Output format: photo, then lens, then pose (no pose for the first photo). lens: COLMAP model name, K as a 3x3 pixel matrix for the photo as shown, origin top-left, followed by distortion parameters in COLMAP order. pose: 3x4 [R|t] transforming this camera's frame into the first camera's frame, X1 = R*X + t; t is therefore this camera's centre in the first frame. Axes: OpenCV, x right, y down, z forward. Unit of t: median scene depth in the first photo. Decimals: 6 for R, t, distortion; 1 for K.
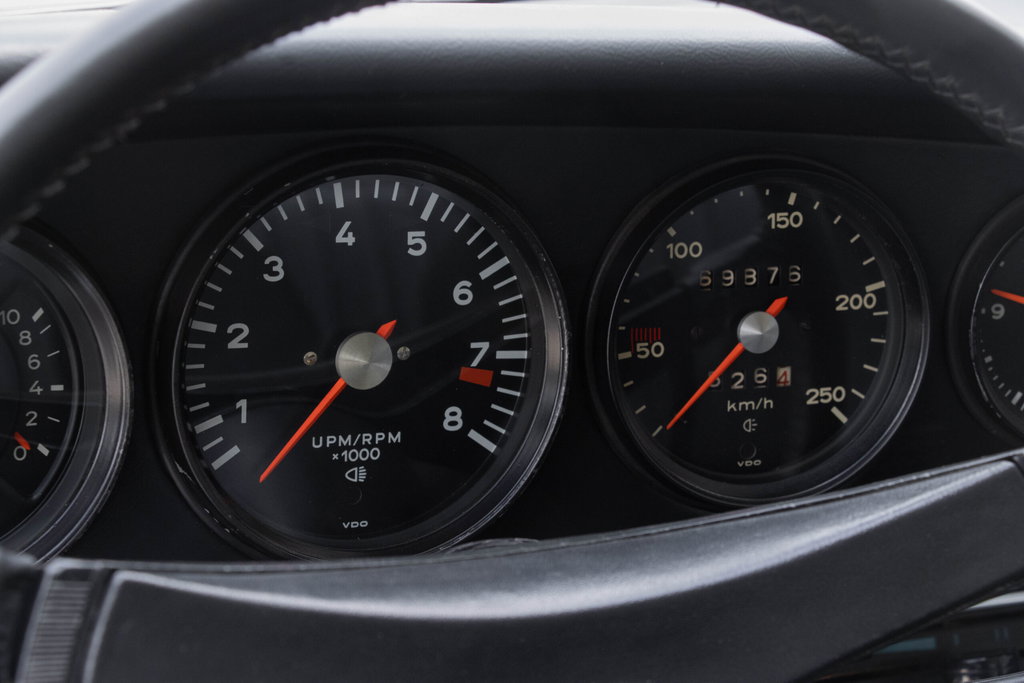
lens RADIAL K [[2203.8, 0, 510.7], [0, 2203.8, 339.7], [0, 0, 1]] dist [0.246569, 0.000000]
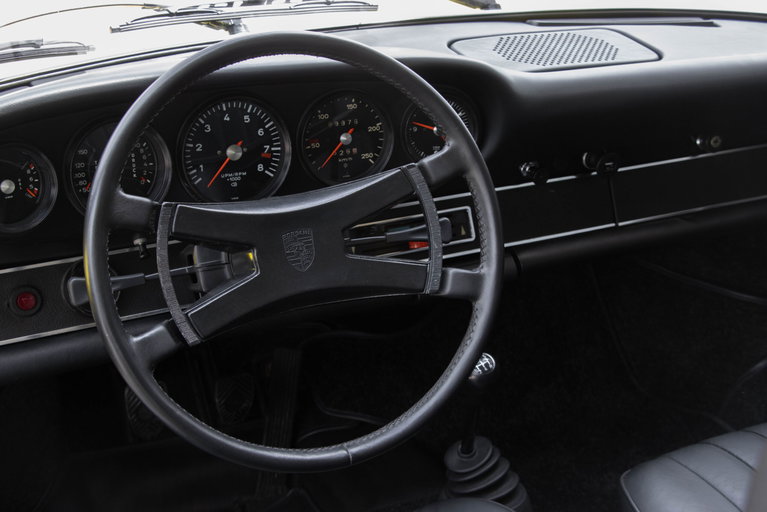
lens RADIAL K [[1193.4, 0, 386.0], [0, 1193.4, 256.4], [0, 0, 1]] dist [0.064187, 0.000000]
pose [[0.997288, -0.056986, 0.046575, 0.081663], [0.052273, 0.993930, 0.096799, 0.002120], [-0.051808, -0.094102, 0.994214, -0.988361]]
